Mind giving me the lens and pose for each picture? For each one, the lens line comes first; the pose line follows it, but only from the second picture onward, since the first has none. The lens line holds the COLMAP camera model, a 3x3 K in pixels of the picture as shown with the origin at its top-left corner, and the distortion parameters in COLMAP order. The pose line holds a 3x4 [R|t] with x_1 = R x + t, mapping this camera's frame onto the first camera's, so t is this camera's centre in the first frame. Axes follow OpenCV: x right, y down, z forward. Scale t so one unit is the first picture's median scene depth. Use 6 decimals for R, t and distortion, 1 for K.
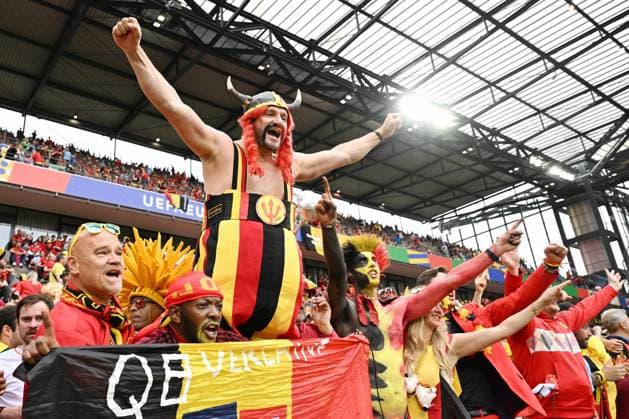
lens RADIAL K [[538.7, 0, 314.5], [0, 538.7, 209.5], [0, 0, 1]] dist [-0.004293, -0.004090]
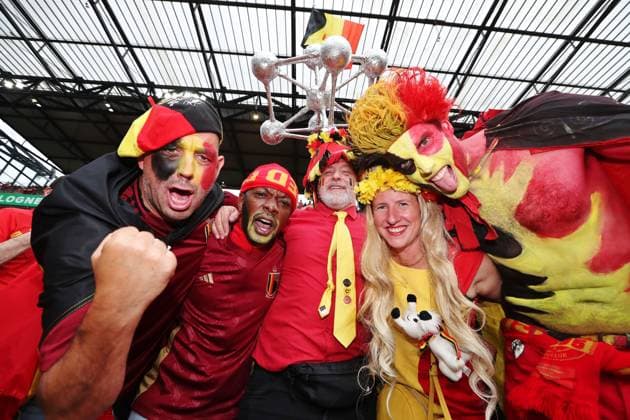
lens RADIAL K [[299.5, 0, 315.0], [0, 299.5, 210.0], [0, 0, 1]] dist [-0.055126, 0.014721]
pose [[0.802501, -0.162193, -0.574183, 0.162836], [0.117347, 0.986452, -0.114640, 0.037329], [0.584998, 0.024620, 0.810661, 0.133936]]
